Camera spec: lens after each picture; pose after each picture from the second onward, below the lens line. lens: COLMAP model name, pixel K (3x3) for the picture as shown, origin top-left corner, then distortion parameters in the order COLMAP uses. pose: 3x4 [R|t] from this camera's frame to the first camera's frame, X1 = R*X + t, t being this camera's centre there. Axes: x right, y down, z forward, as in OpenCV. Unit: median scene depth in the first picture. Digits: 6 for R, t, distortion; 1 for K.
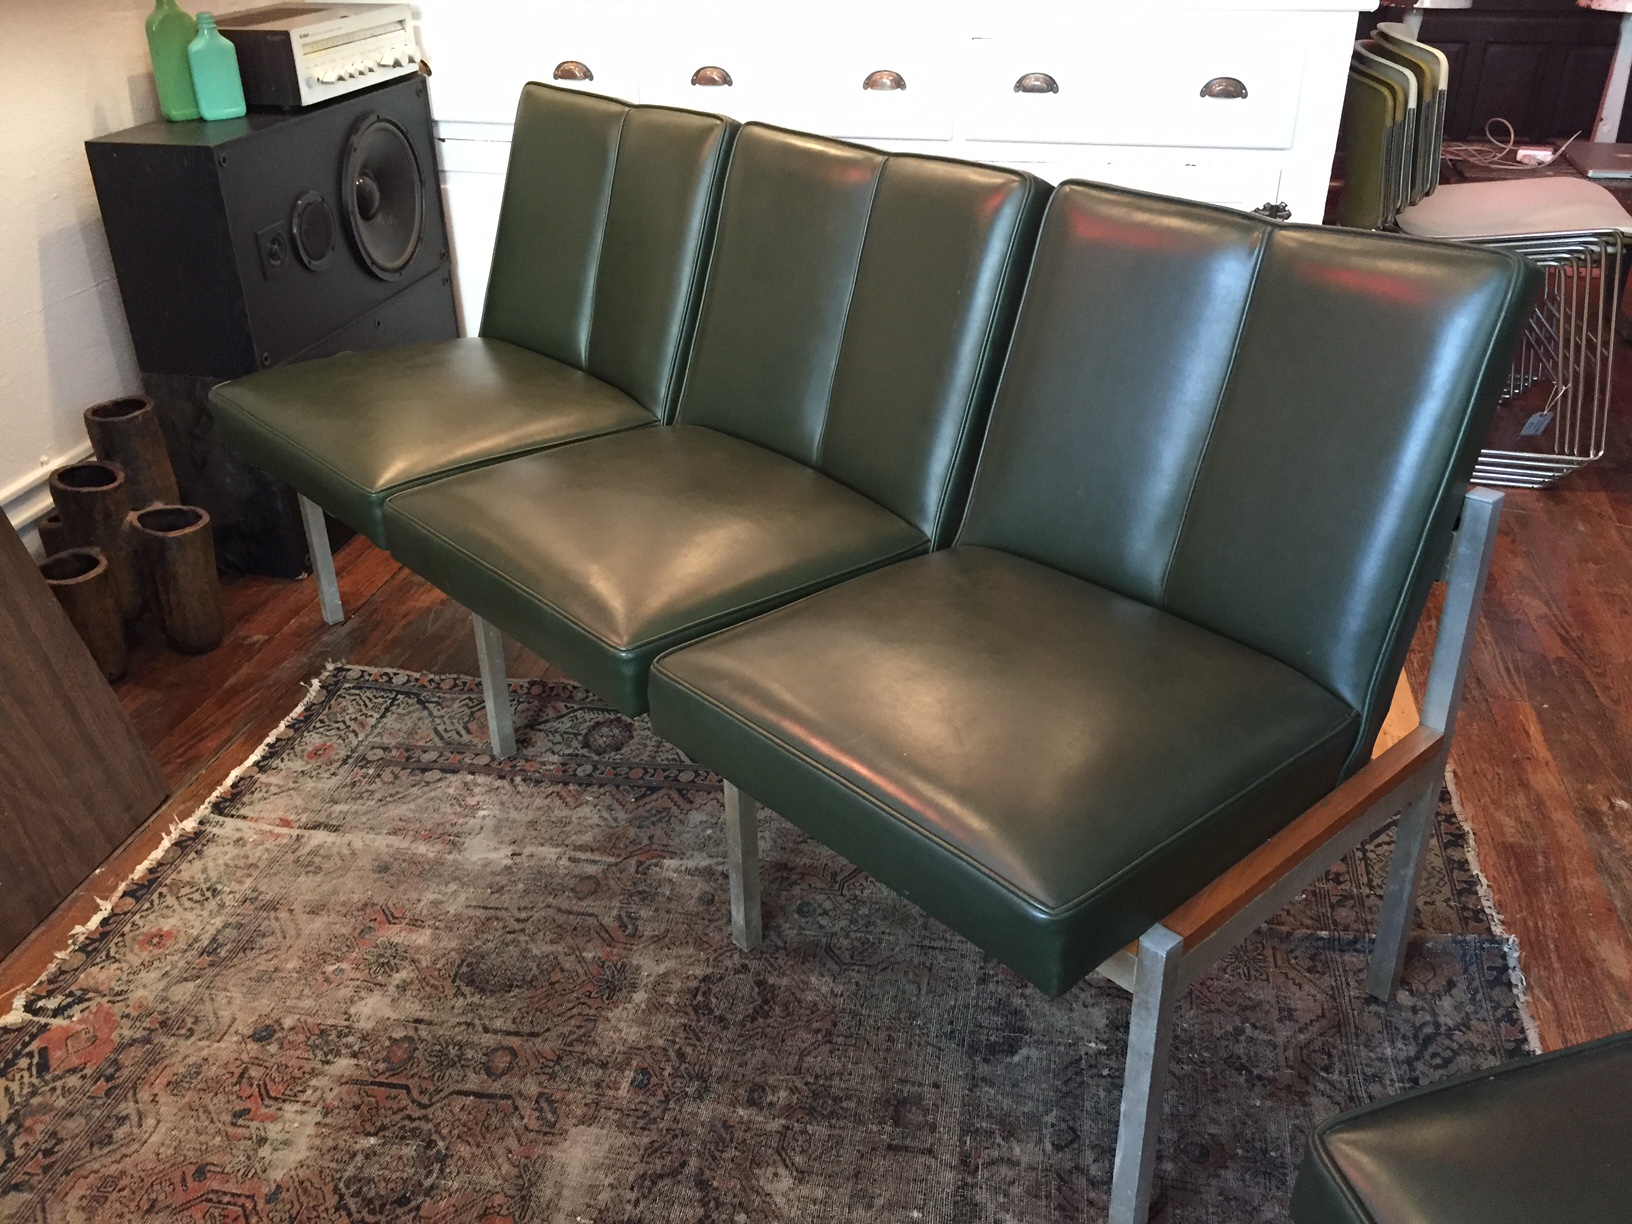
lens RADIAL K [[1382.9, 0, 820.1], [0, 1382.9, 674.7], [0, 0, 1]] dist [0.010622, 0.001725]
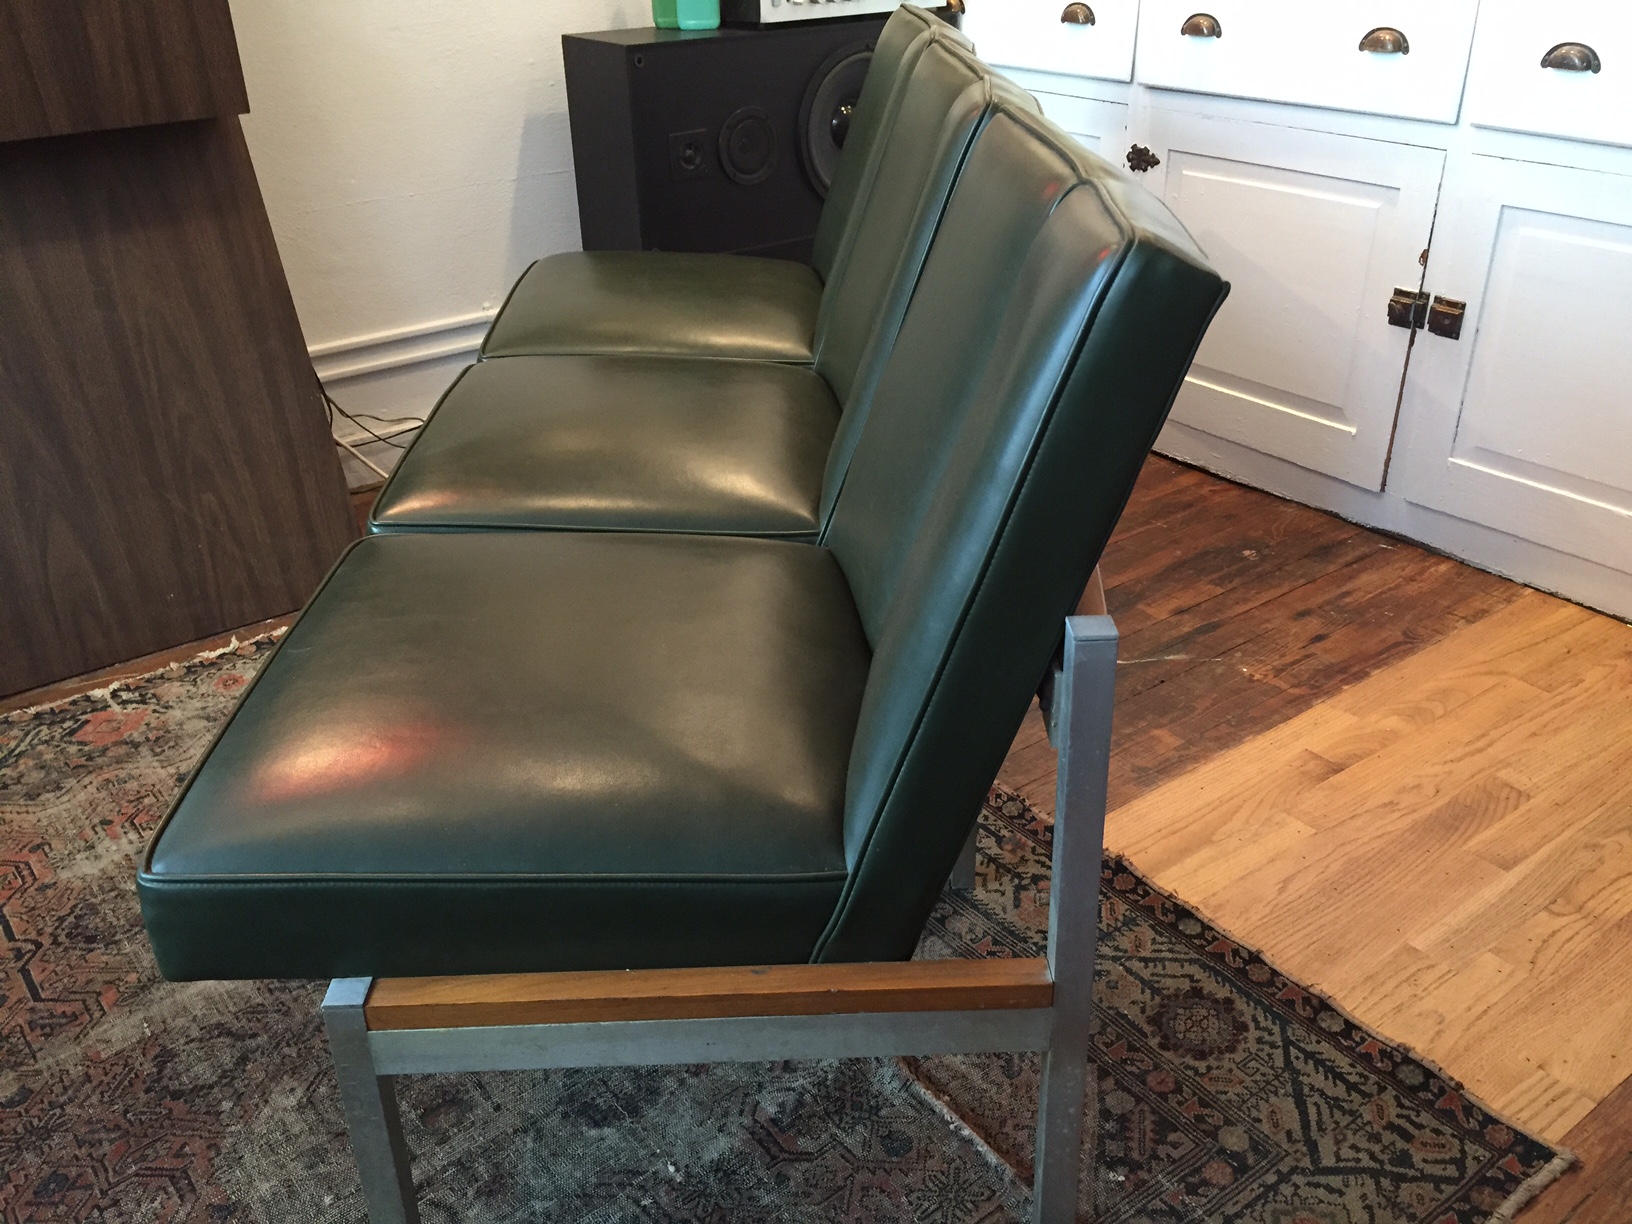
lens RADIAL K [[1424.7, 0, 816.0], [0, 1424.7, 612.0], [0, 0, 1]] dist [0.011957, 0.014081]
pose [[0.745572, 0.302427, -0.593852, 0.575196], [-0.324073, 0.943176, 0.073456, -0.111733], [0.582322, 0.137685, 0.801214, 0.295854]]
